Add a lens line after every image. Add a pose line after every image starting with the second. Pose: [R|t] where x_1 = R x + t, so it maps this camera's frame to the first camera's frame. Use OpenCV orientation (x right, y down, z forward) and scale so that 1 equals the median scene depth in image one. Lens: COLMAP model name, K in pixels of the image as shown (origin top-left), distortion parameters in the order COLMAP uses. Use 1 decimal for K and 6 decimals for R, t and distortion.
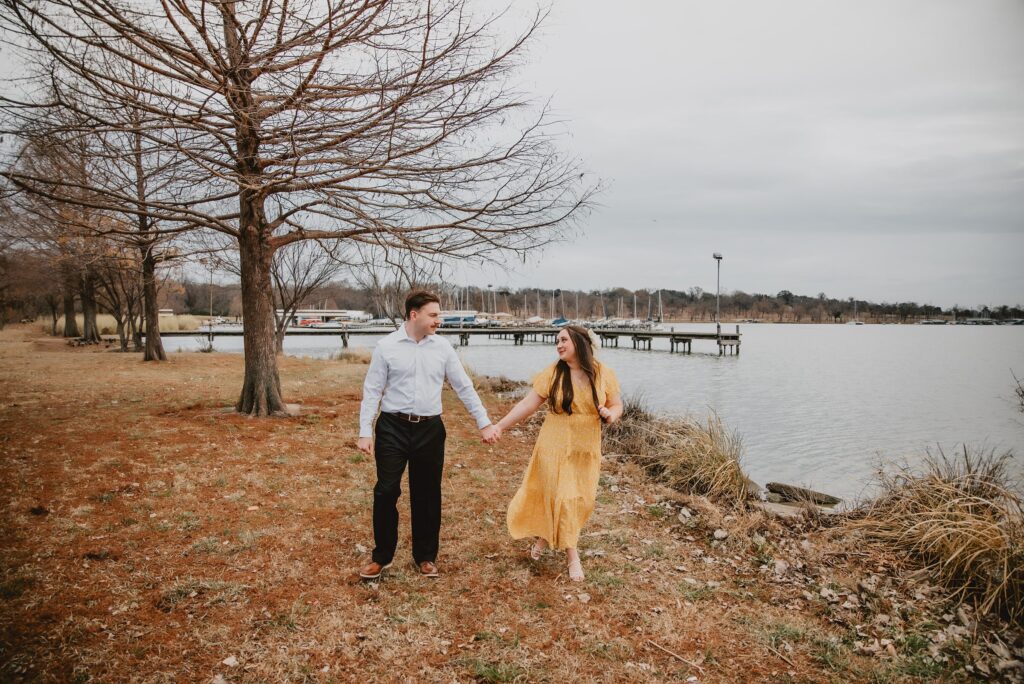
lens RADIAL K [[1854.0, 0, 511.9], [0, 1854.0, 341.1], [0, 0, 1]] dist [-0.017898, 0.000000]
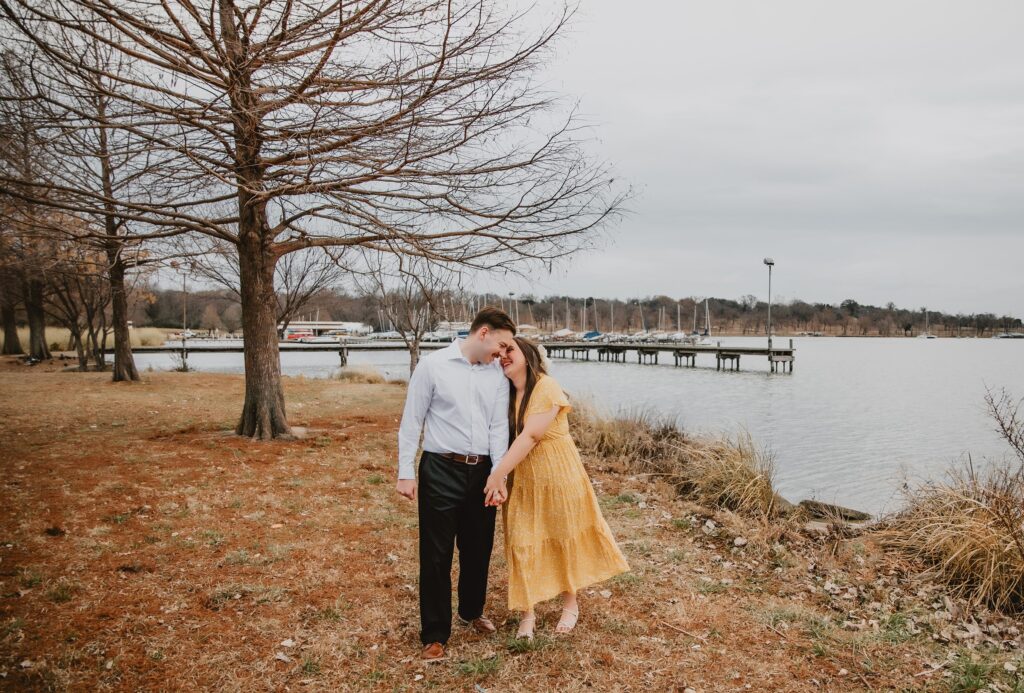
lens RADIAL K [[669.8, 0, 504.6], [0, 669.8, 340.2], [0, 0, 1]] dist [0.067395, 0.000536]
pose [[0.998424, -0.002514, -0.056073, 0.002364], [0.001576, 0.999858, -0.016769, -0.002865], [0.056107, 0.016654, 0.998286, 0.663060]]
